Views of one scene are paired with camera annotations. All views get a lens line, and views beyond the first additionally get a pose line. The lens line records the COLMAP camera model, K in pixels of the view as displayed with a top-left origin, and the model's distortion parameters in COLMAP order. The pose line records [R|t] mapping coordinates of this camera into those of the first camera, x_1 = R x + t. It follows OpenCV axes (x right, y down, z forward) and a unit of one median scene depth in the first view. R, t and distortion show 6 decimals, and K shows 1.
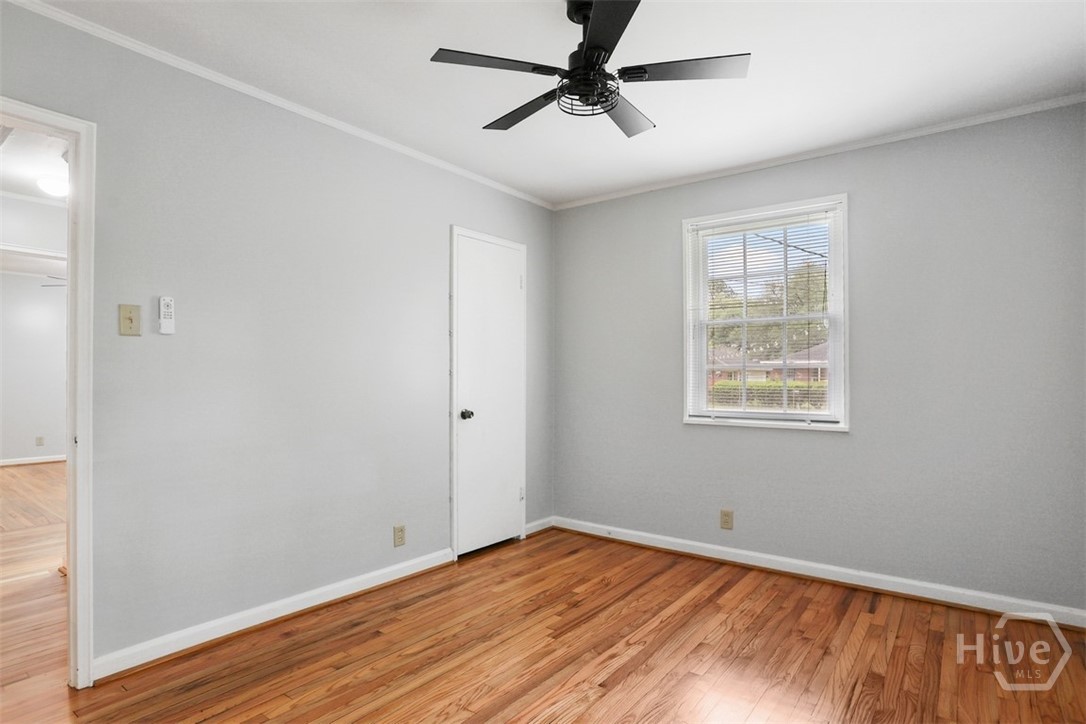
lens RADIAL K [[598.2, 0, 540.7], [0, 598.2, 377.1], [0, 0, 1]] dist [-0.005620, -0.000871]
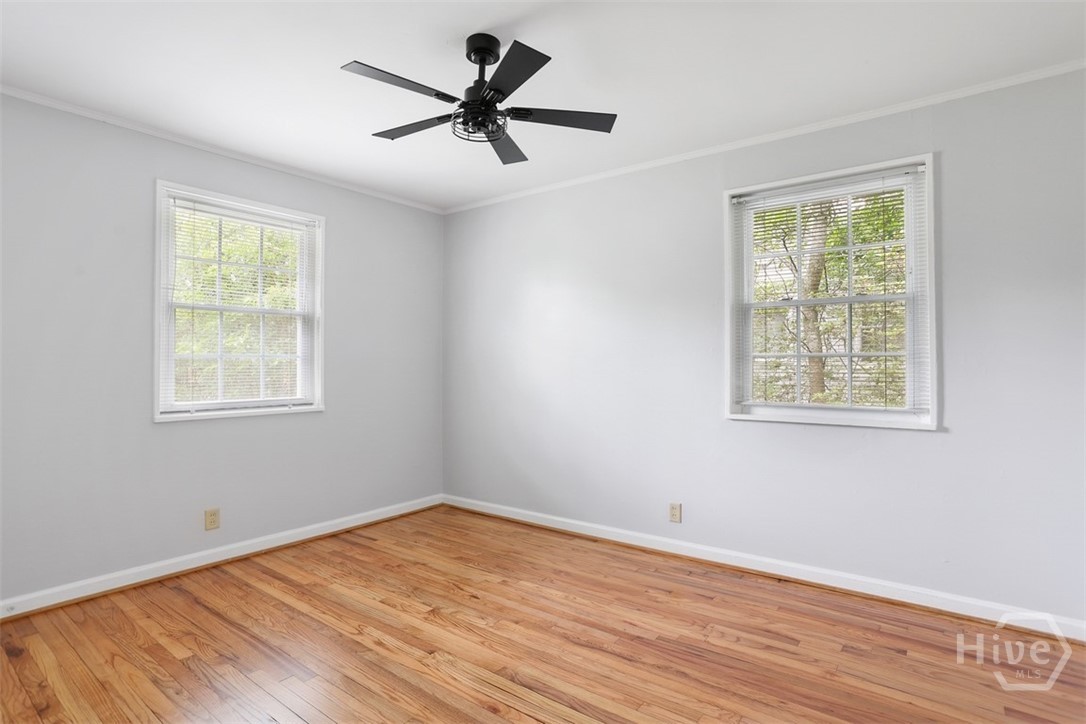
lens RADIAL K [[563.3, 0, 529.3], [0, 563.3, 360.3], [0, 0, 1]] dist [-0.076721, 0.041428]
pose [[-0.008027, 0.008926, 0.999928, -0.626592], [0.006255, 0.999941, -0.008876, 0.001043], [-0.999948, 0.006183, -0.008082, 0.580558]]
